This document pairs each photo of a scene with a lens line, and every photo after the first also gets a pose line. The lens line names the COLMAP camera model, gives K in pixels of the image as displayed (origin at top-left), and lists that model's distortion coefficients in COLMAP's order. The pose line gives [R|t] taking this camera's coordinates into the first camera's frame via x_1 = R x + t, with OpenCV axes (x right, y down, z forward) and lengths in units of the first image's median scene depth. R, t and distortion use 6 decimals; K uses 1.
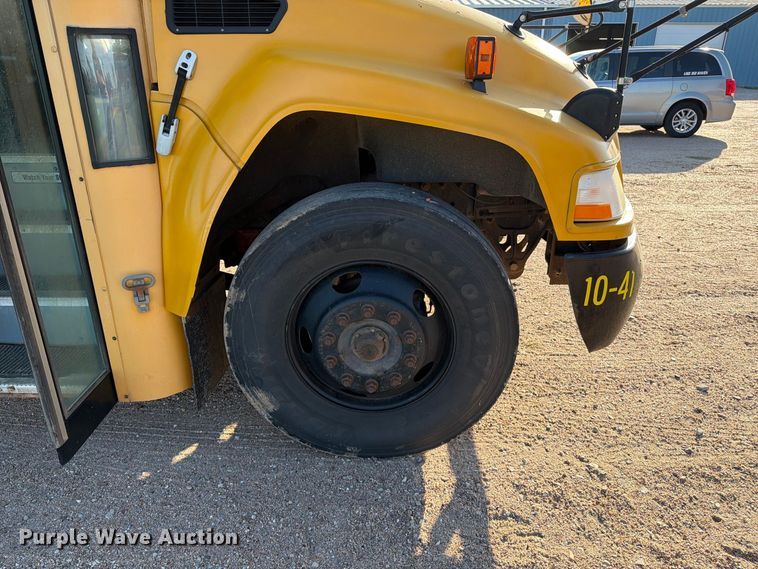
lens RADIAL K [[496.0, 0, 375.4], [0, 496.0, 281.4], [0, 0, 1]] dist [0.032919, -0.001216]
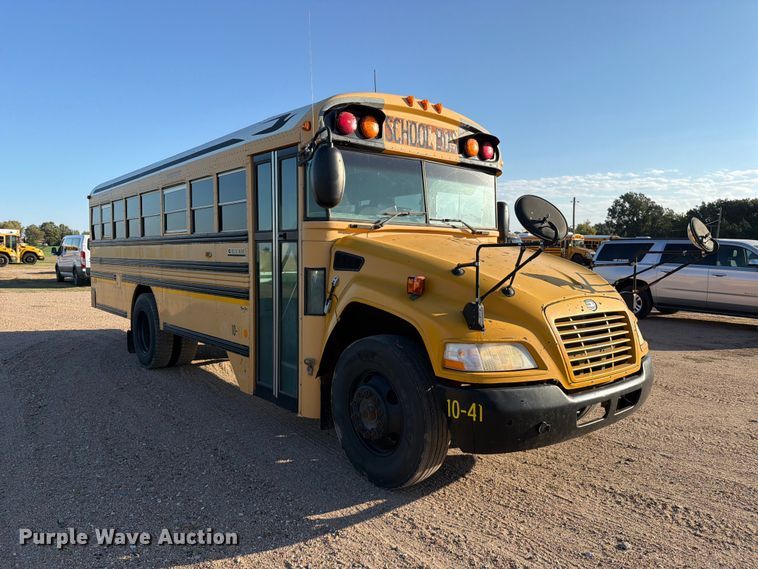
lens RADIAL K [[555.3, 0, 380.7], [0, 555.3, 284.5], [0, 0, 1]] dist [0.053689, -0.001174]
pose [[0.656608, 0.057829, -0.752012, 1.758783], [-0.272704, 0.947805, -0.165222, -0.002414], [0.703205, 0.313563, 0.638107, -0.594291]]
